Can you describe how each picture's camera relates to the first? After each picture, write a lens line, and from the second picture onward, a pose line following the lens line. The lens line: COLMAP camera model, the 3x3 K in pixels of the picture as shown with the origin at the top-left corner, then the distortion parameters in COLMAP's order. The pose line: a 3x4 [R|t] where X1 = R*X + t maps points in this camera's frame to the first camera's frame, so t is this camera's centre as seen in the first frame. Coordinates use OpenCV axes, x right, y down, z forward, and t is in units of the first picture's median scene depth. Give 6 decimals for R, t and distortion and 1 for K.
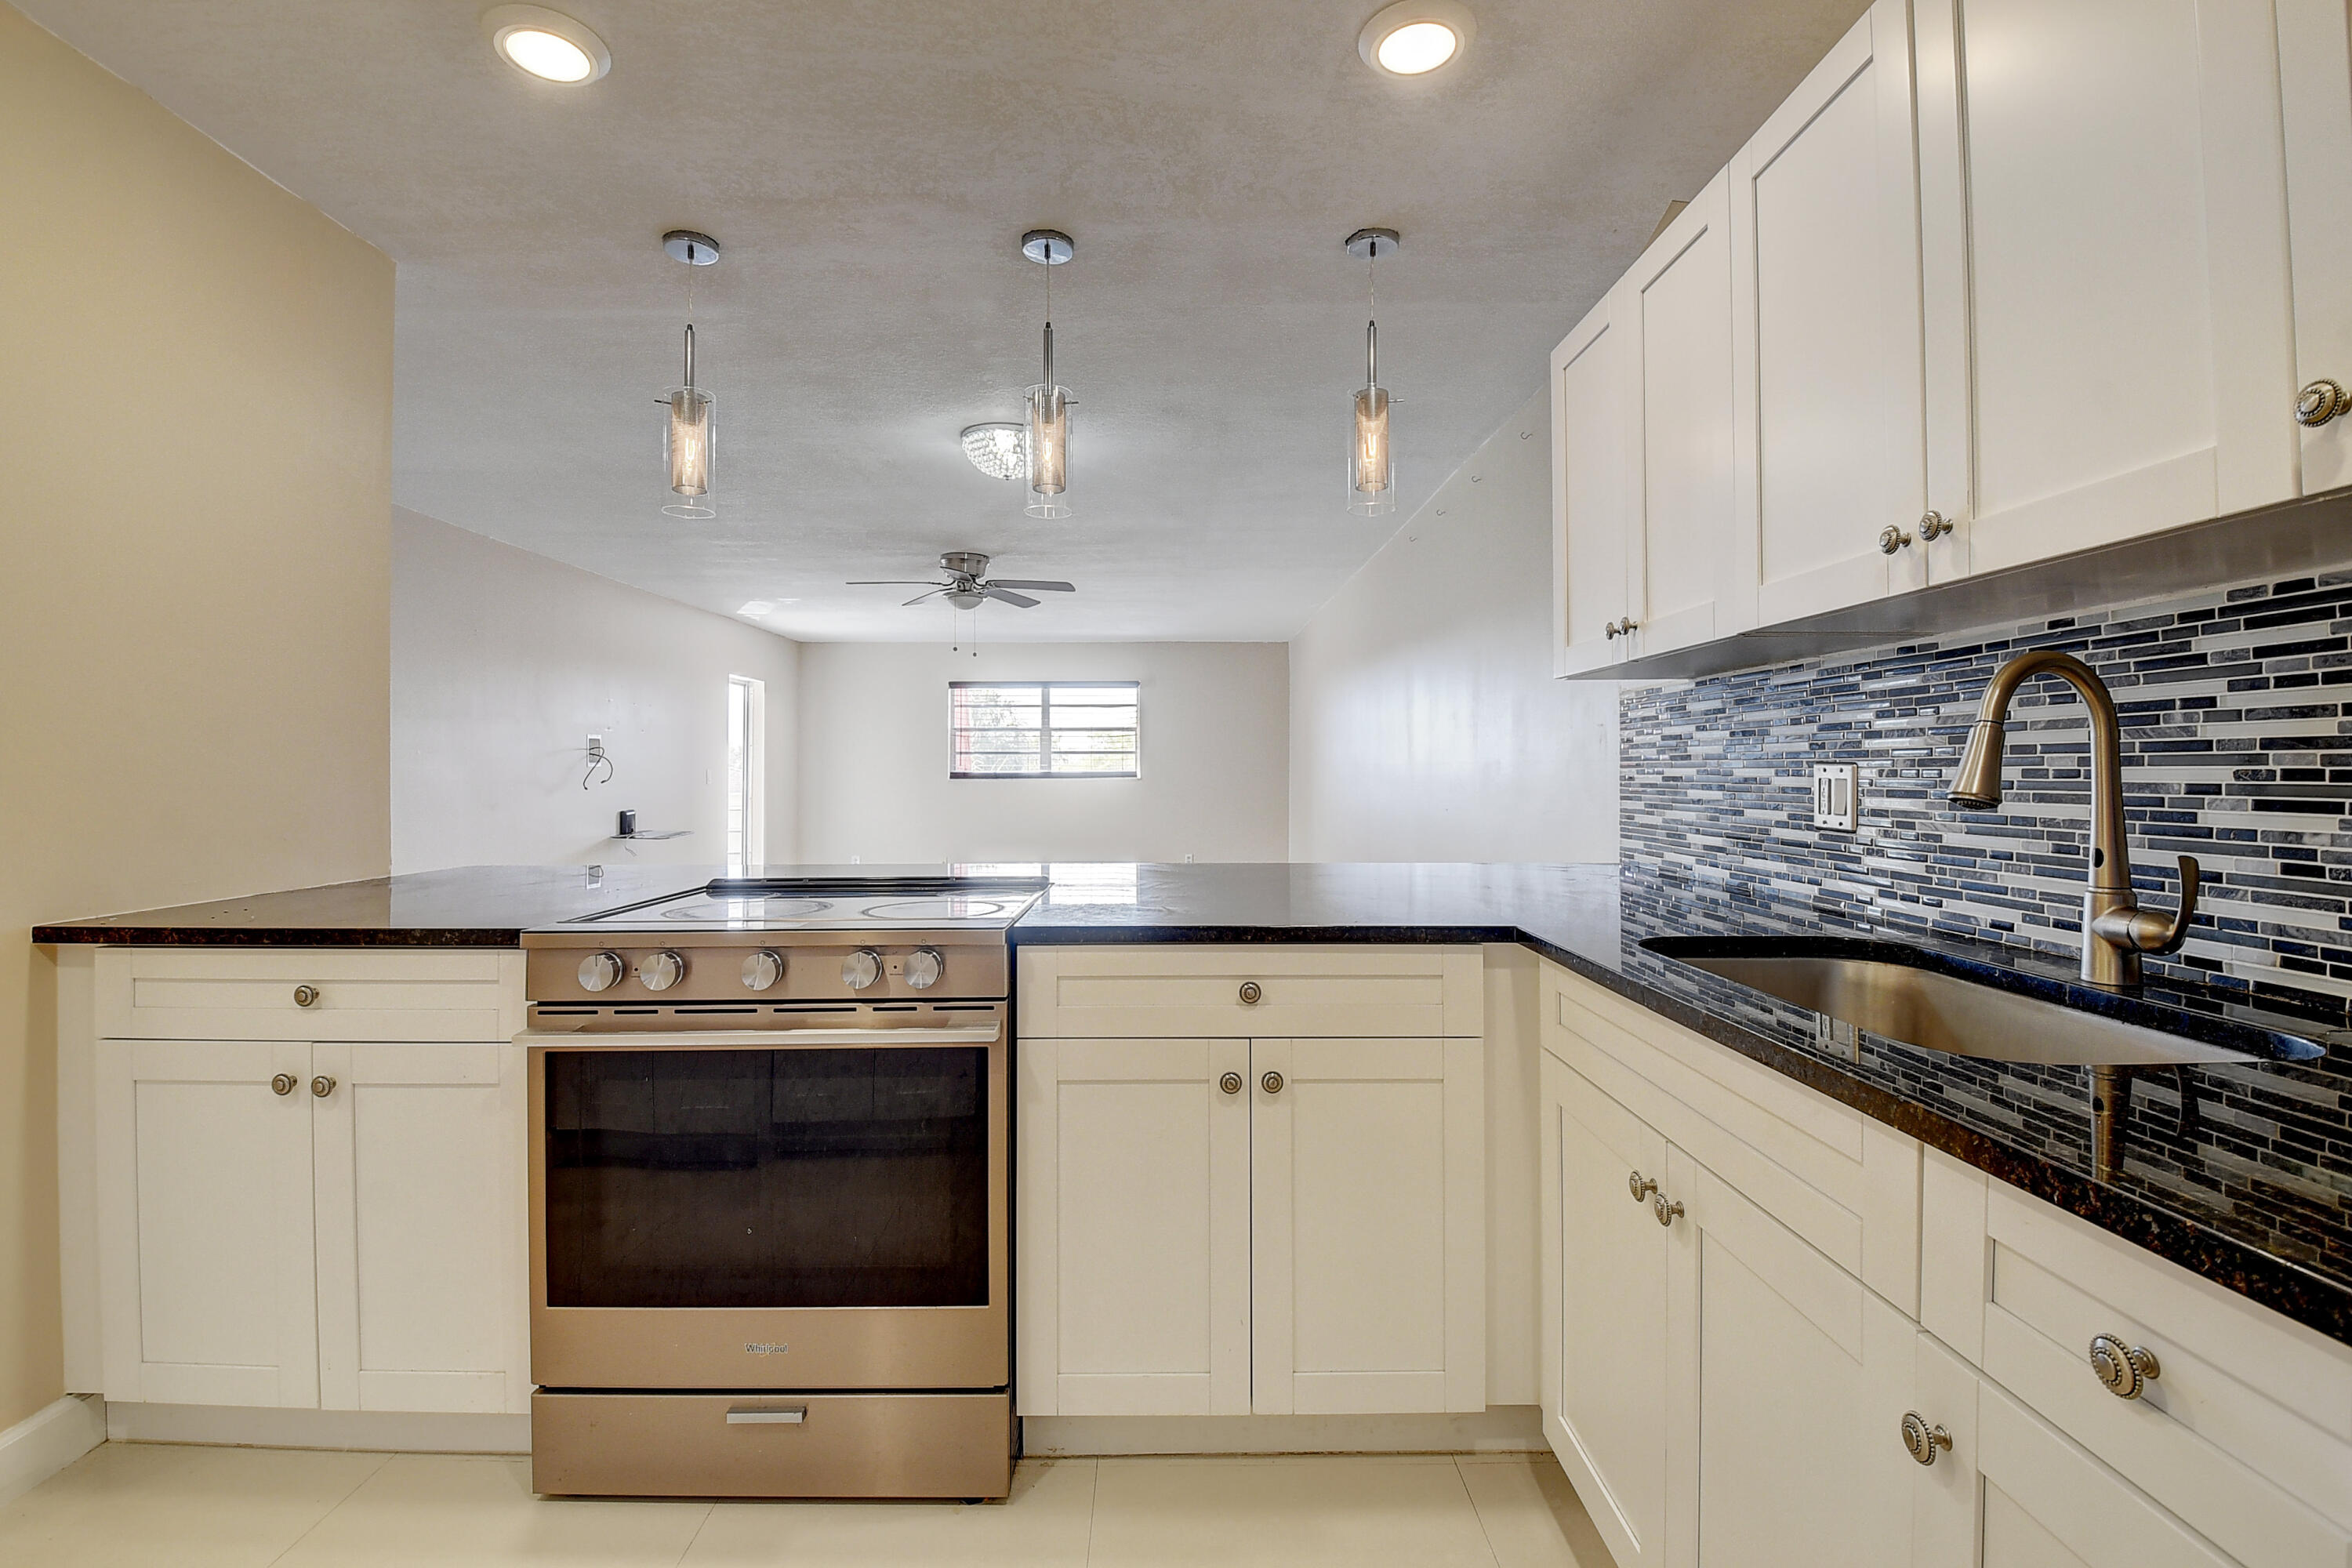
lens RADIAL K [[1042.6, 0, 1169.7], [0, 1042.6, 762.4], [0, 0, 1]] dist [0.023641, -0.022401]
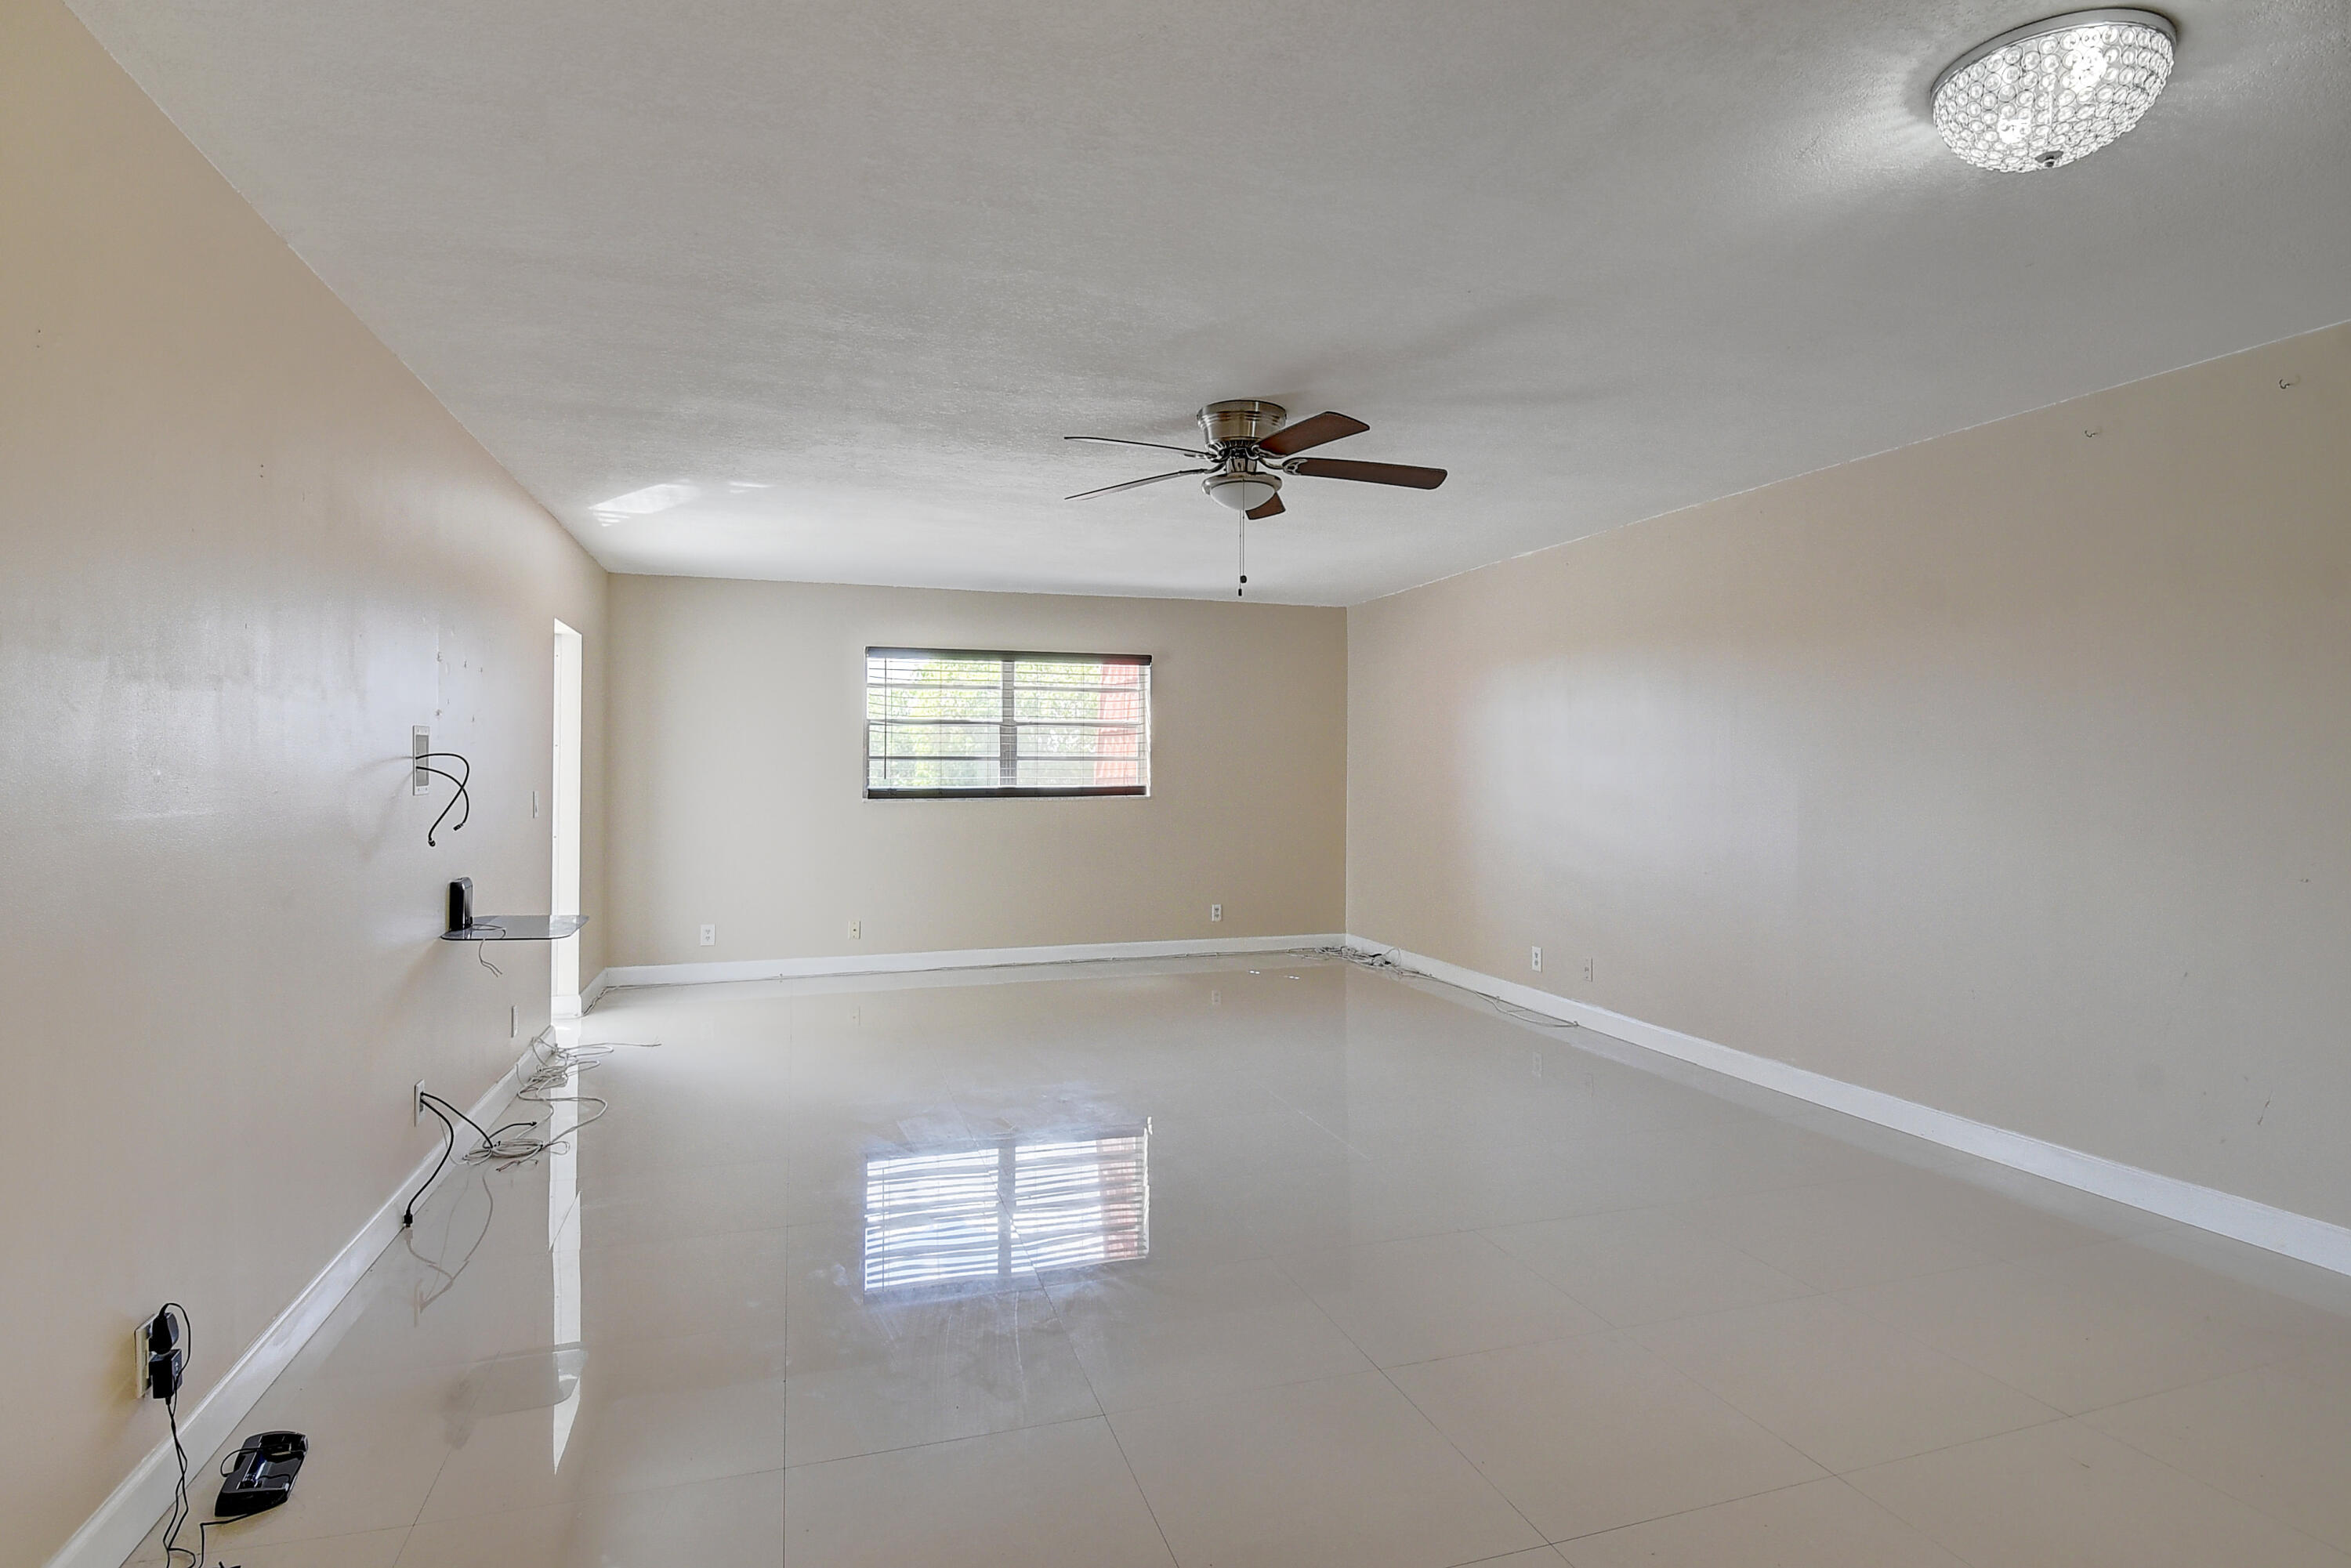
lens RADIAL K [[1184.3, 0, 1168.6], [0, 1184.3, 783.0], [0, 0, 1]] dist [-0.001199, -0.000320]
pose [[0.954202, -0.006049, 0.299100, -1.299512], [0.000031, 0.999798, 0.020122, -0.044323], [-0.299162, -0.019191, 0.954009, 1.289787]]
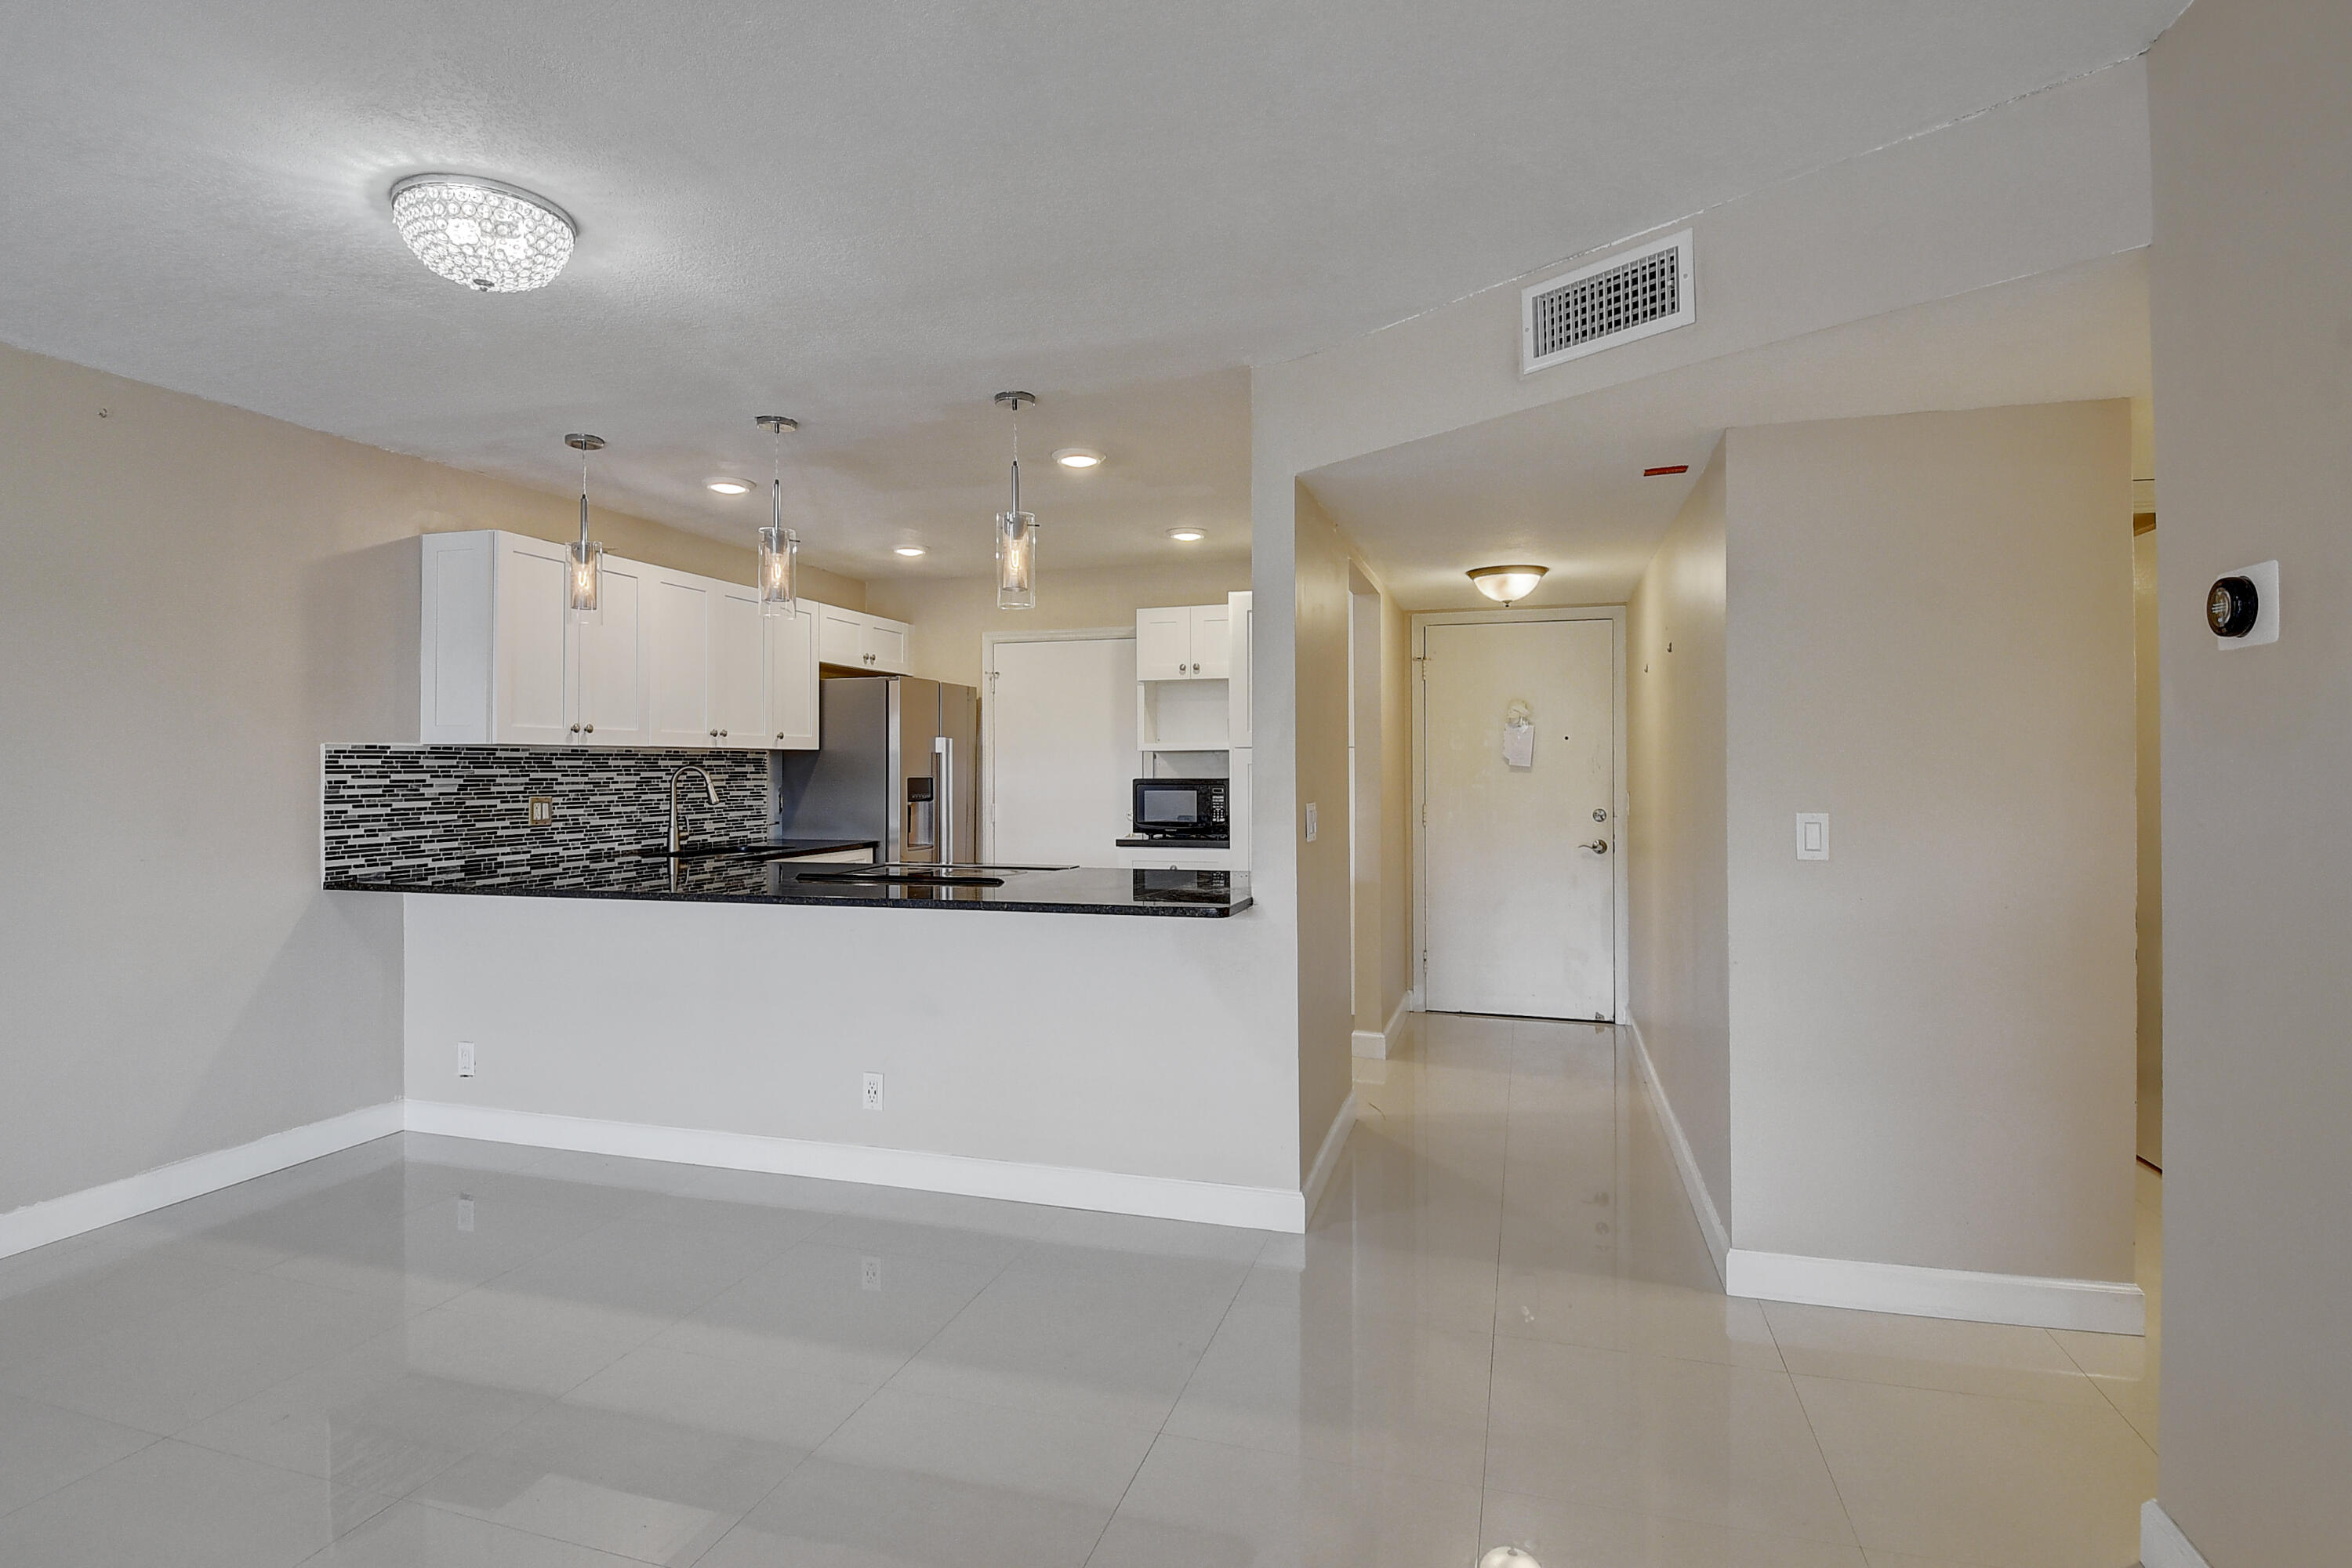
lens RADIAL K [[1182.6, 0, 1172.0], [0, 1182.6, 754.8], [0, 0, 1]] dist [0.035956, -0.061209]
pose [[-0.956102, 0.005584, 0.292980, -1.323947], [0.000284, 0.999836, -0.018127, -0.038568], [-0.293033, -0.017248, -0.955947, 2.893669]]
